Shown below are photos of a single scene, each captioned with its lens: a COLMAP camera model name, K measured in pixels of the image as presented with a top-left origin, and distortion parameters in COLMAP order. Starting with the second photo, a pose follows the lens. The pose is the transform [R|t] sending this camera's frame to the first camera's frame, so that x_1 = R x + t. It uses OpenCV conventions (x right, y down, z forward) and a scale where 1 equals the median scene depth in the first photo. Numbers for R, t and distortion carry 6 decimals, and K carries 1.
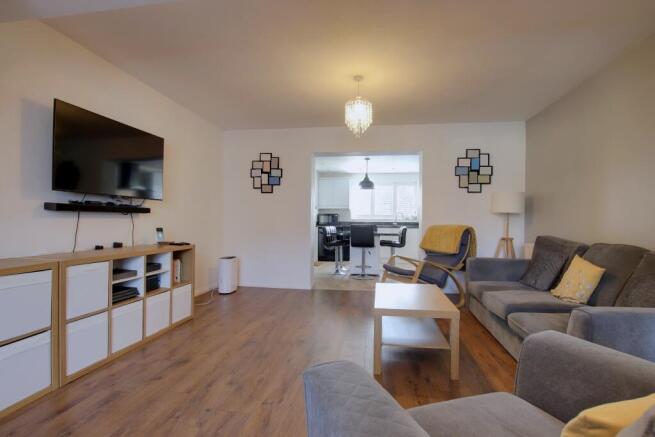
lens RADIAL K [[324.0, 0, 326.5], [0, 324.0, 221.2], [0, 0, 1]] dist [-0.016687, 0.000222]
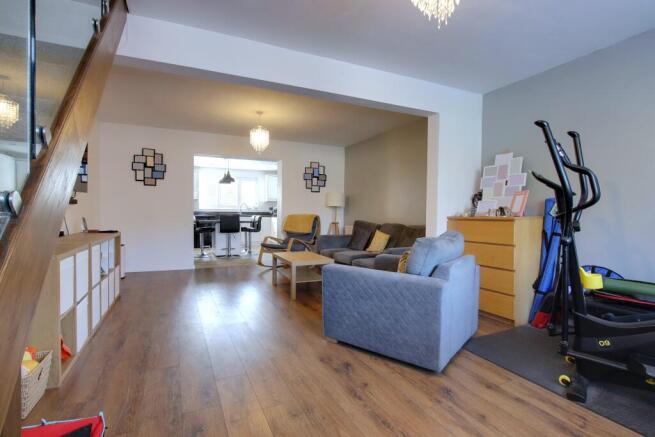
lens RADIAL K [[324.0, 0, 326.5], [0, 324.0, 221.2], [0, 0, 1]] dist [-0.016687, 0.000222]
pose [[0.835447, -0.015812, 0.549343, -0.311638], [-0.003897, 0.999390, 0.034692, -0.007246], [-0.549557, -0.031124, 0.834876, -0.262660]]
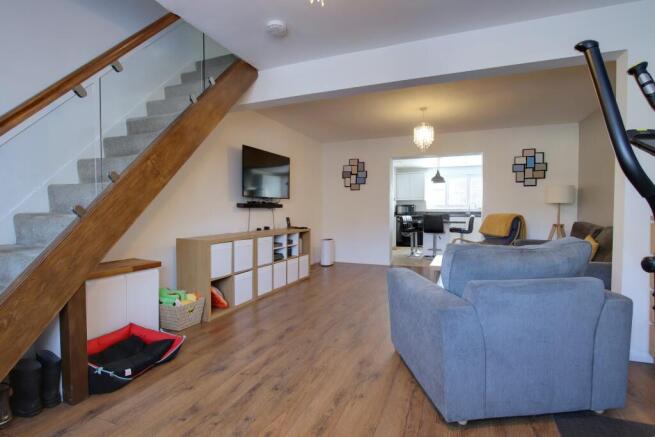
lens RADIAL K [[328.9, 0, 325.9], [0, 328.9, 221.0], [0, 0, 1]] dist [-0.033193, 0.000158]
pose [[0.971243, -0.004473, -0.238049, 0.016274], [0.011346, 0.999557, 0.027511, -0.002040], [0.237820, -0.029421, 0.970864, -0.331238]]
